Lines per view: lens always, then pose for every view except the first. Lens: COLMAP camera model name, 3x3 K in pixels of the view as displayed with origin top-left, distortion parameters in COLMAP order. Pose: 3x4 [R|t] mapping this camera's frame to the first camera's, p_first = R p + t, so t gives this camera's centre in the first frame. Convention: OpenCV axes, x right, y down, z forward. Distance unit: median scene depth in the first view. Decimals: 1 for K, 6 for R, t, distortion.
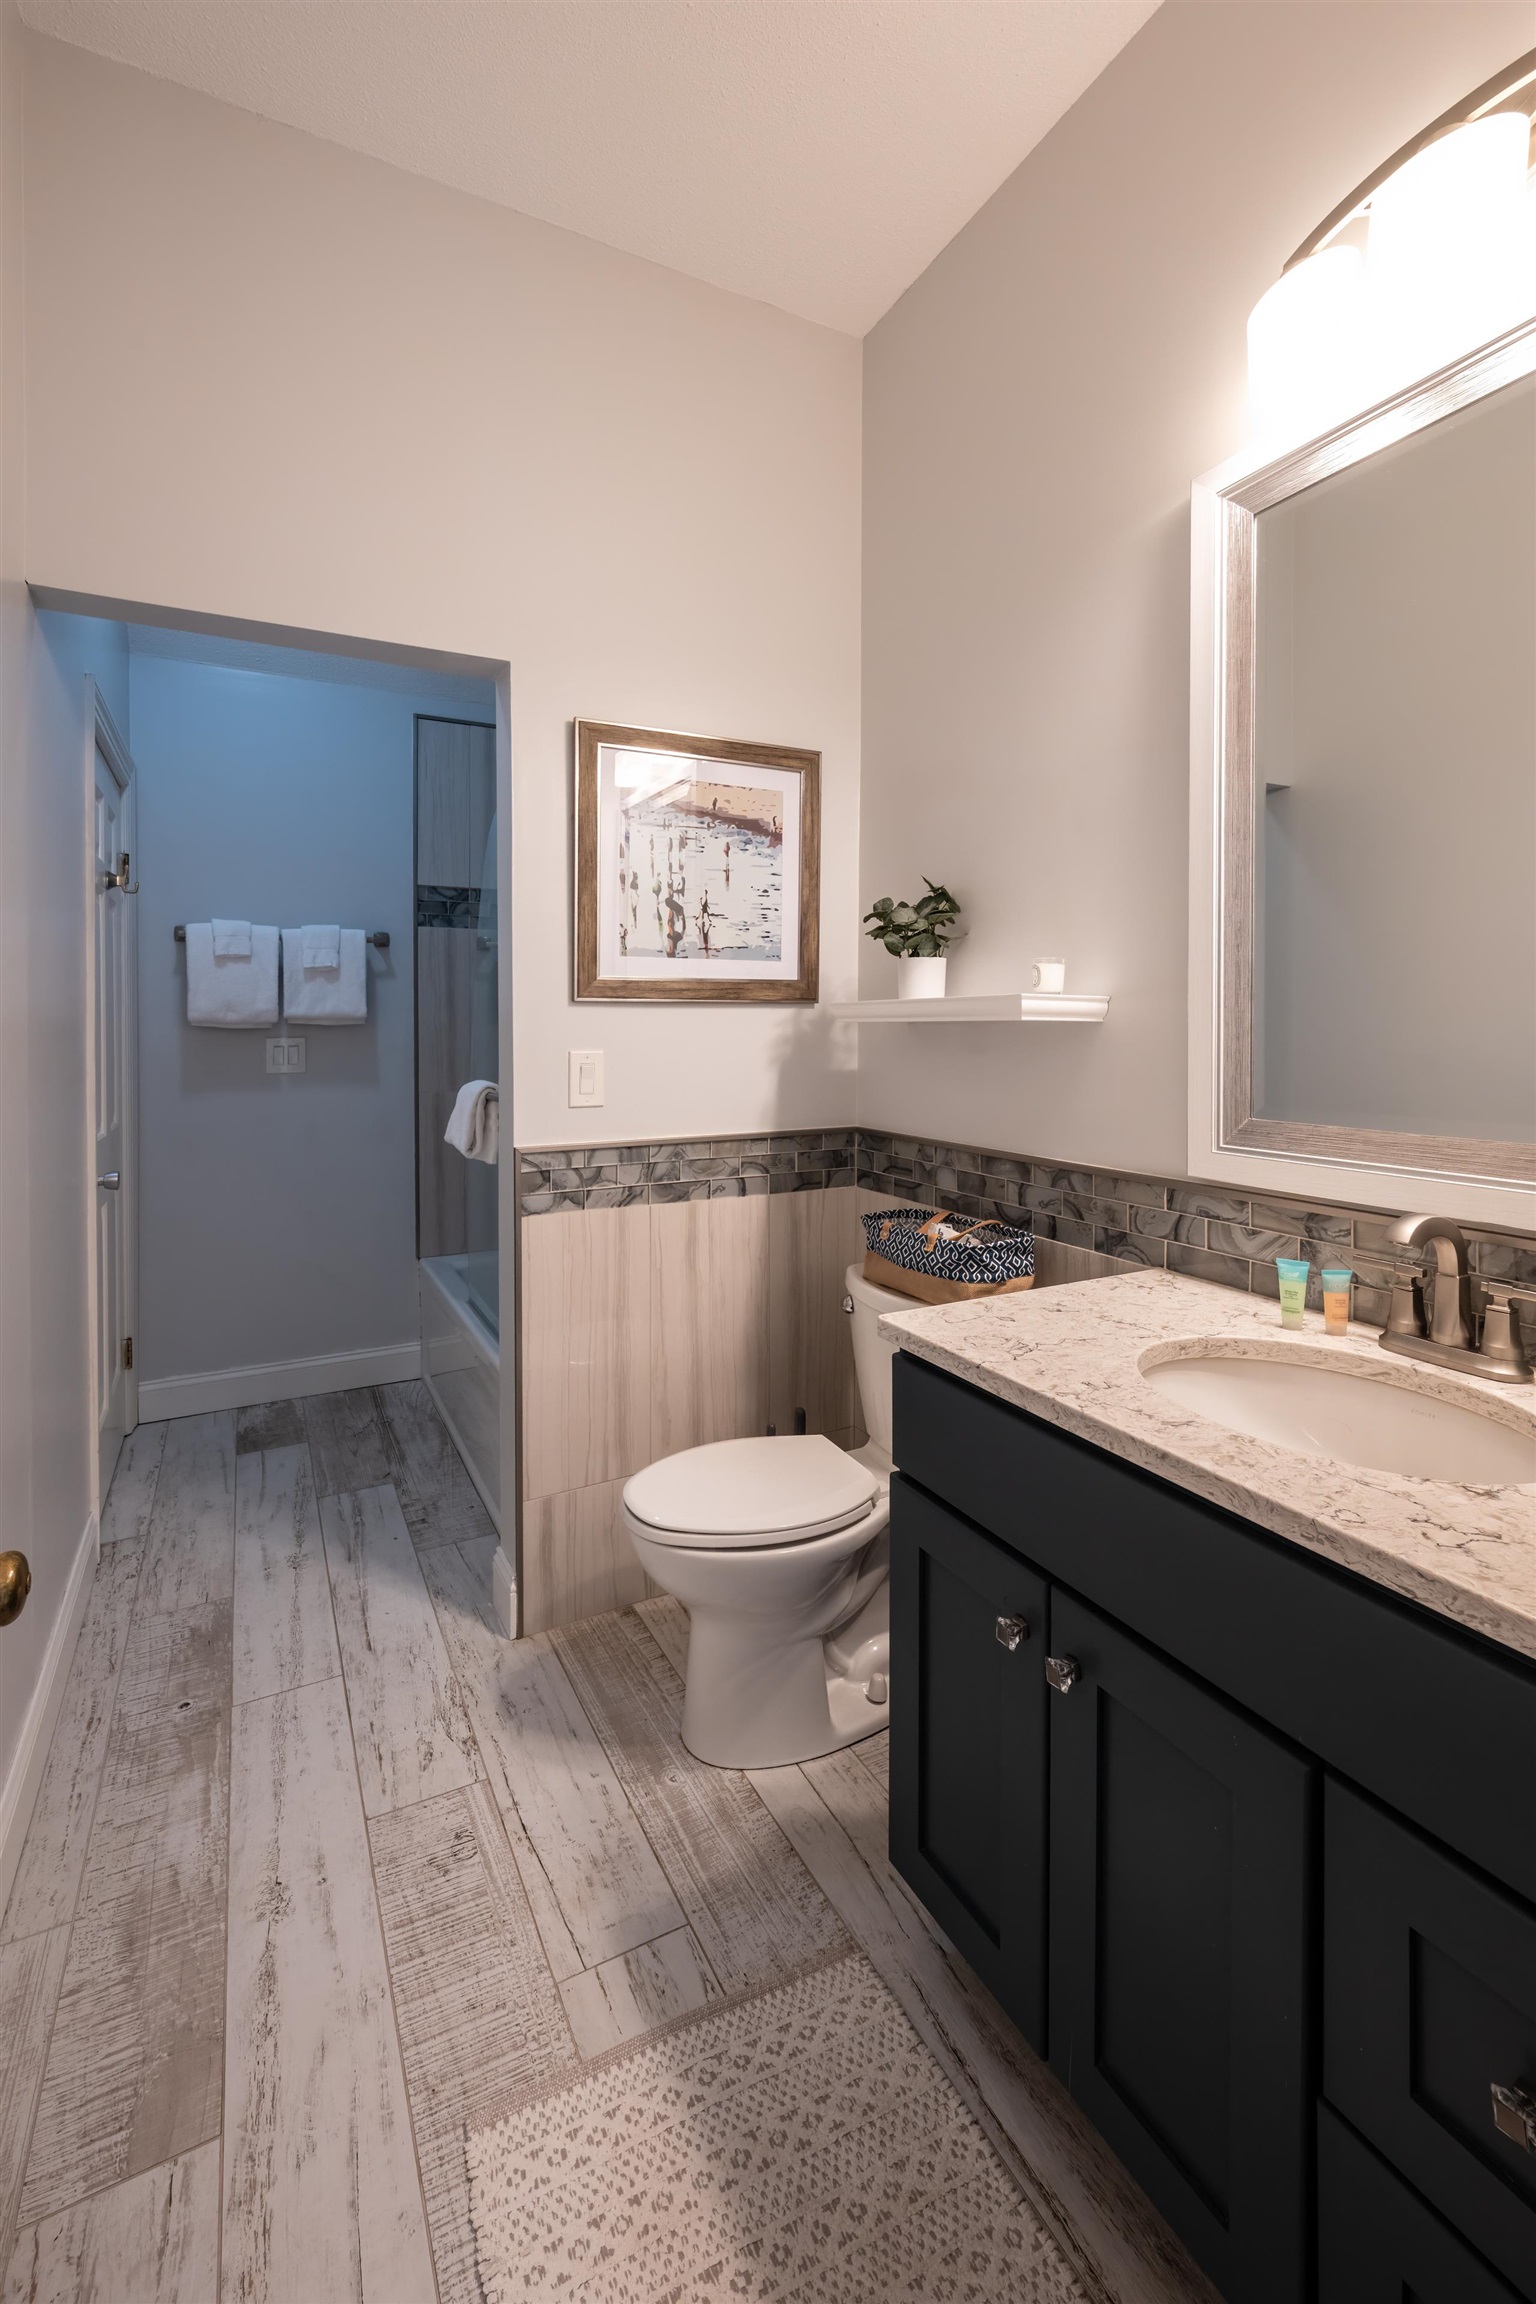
lens RADIAL K [[910.5, 0, 768.0], [0, 910.5, 1152.0], [0, 0, 1]] dist [0.000874, 0.000029]
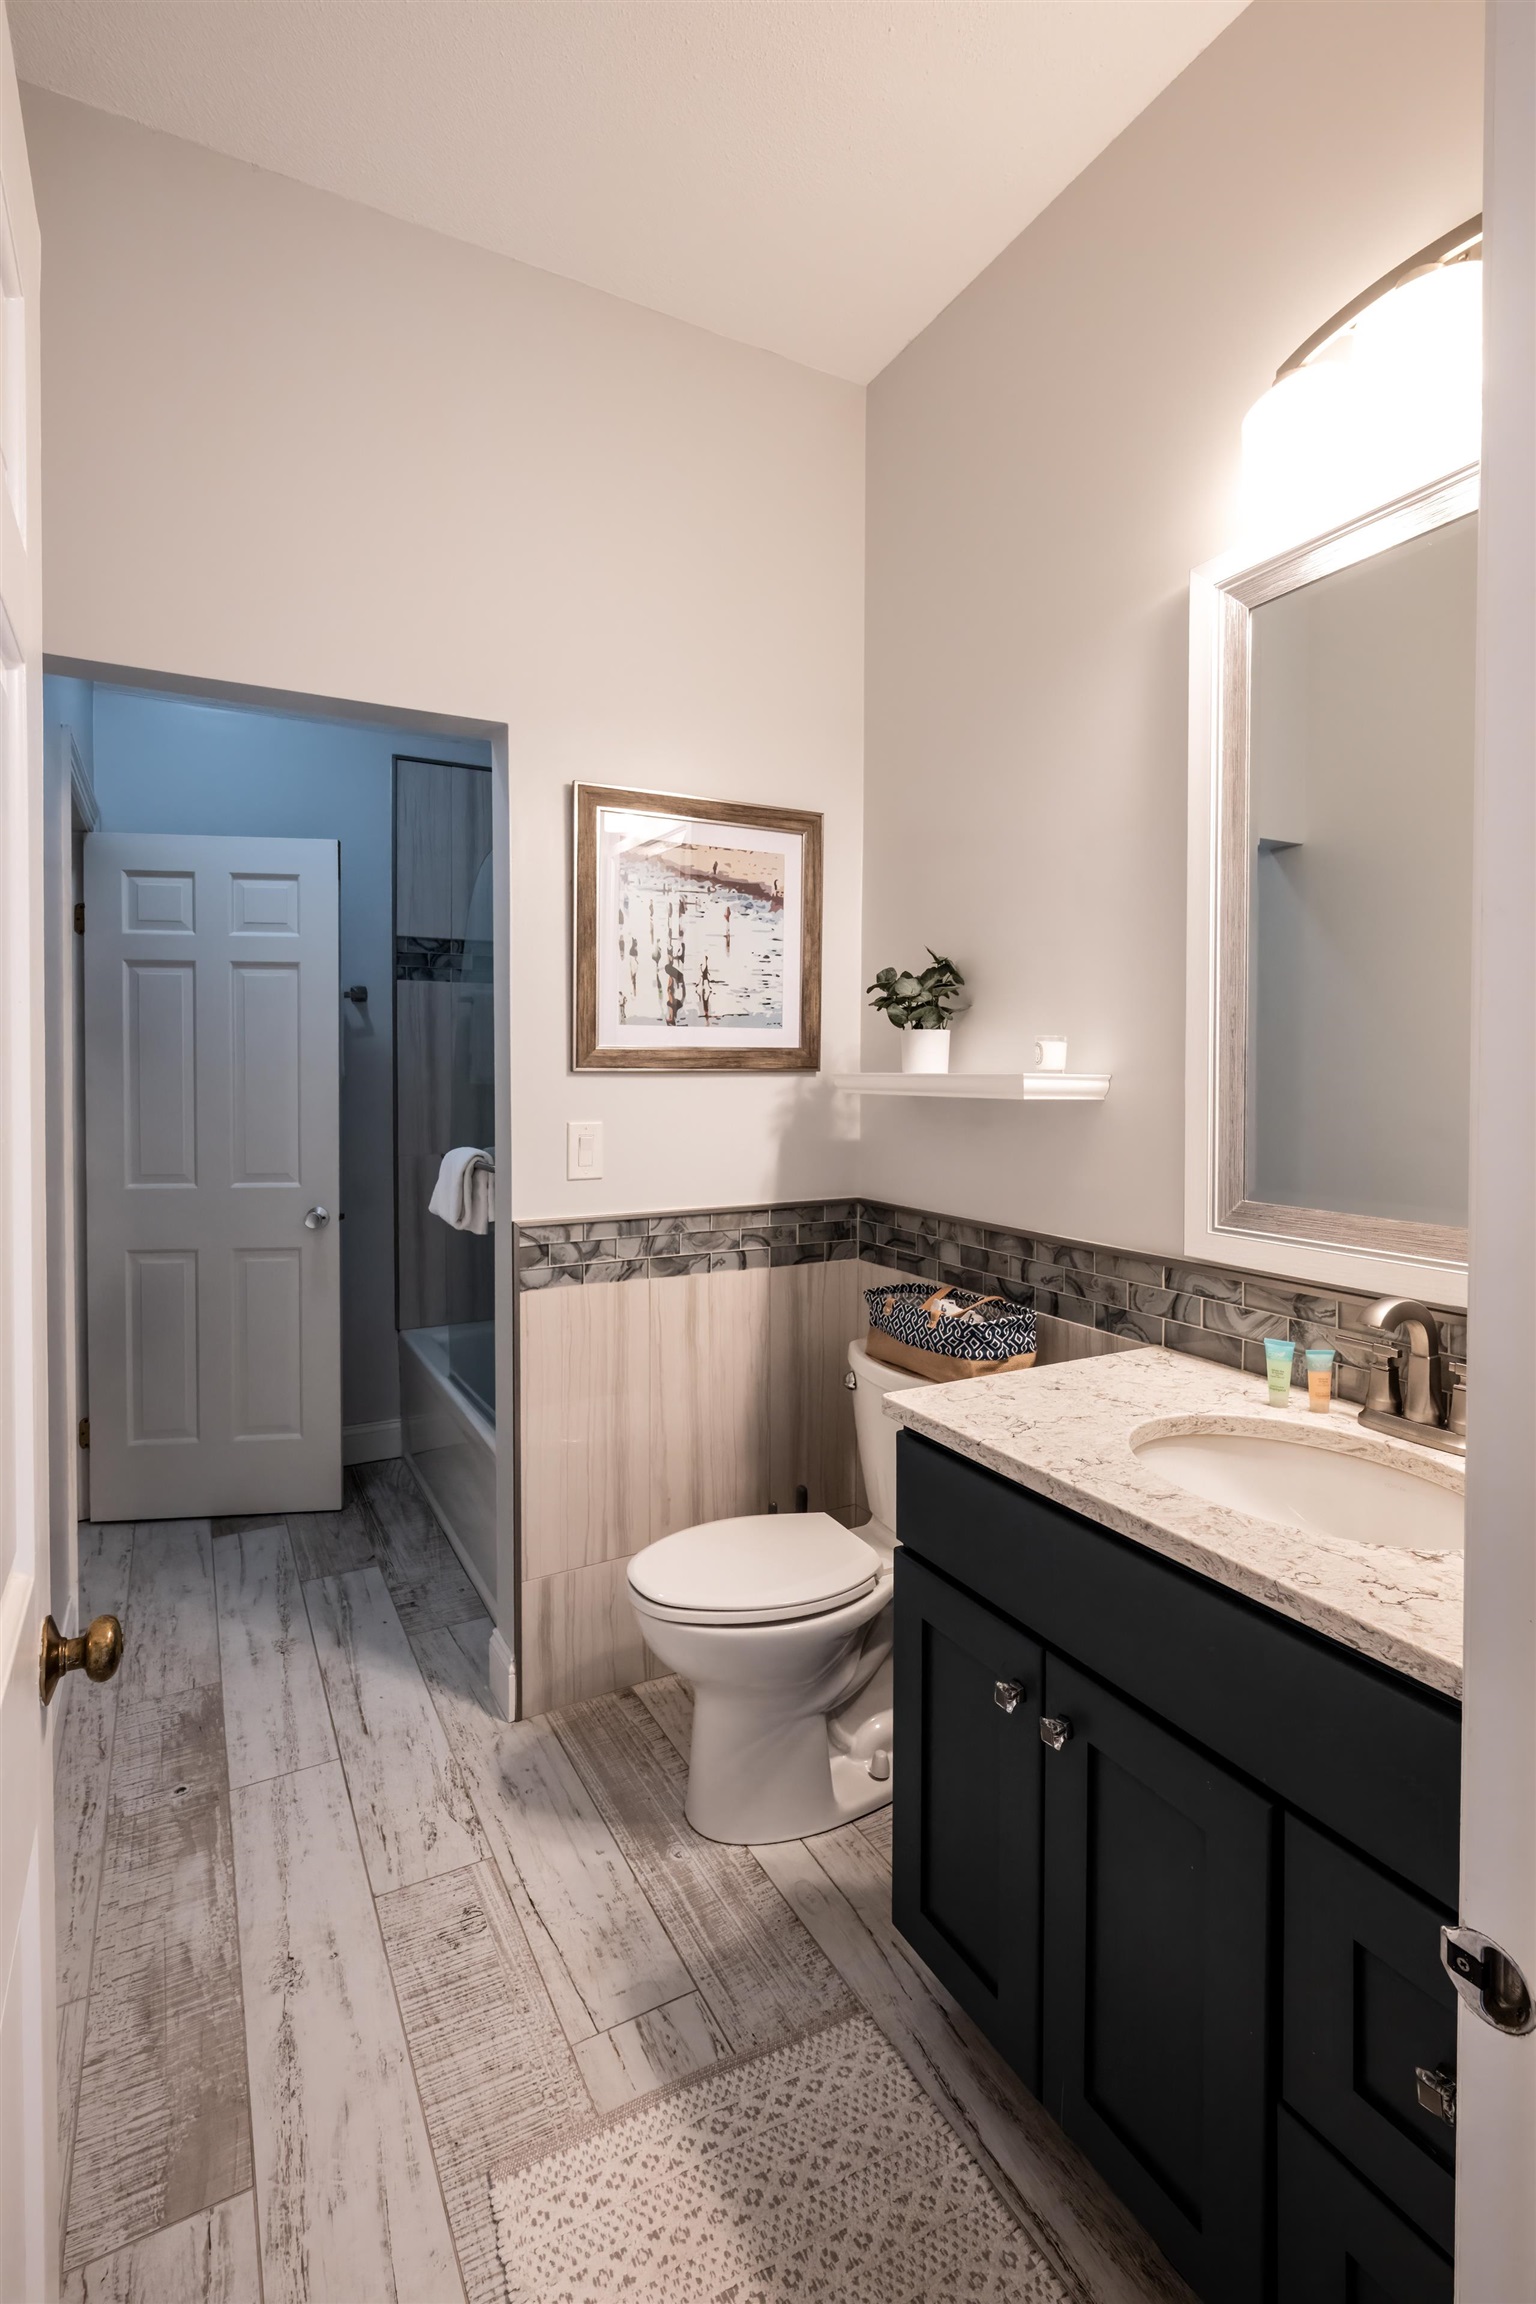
lens RADIAL K [[1145.1, 0, 762.8], [0, 1145.1, 1157.2], [0, 0, 1]] dist [0.000754, 0.000673]
pose [[0.999600, 0.003829, 0.028017, -0.050502], [-0.003520, 0.999933, -0.011047, -0.071709], [-0.028057, 0.010944, 0.999546, -0.285481]]
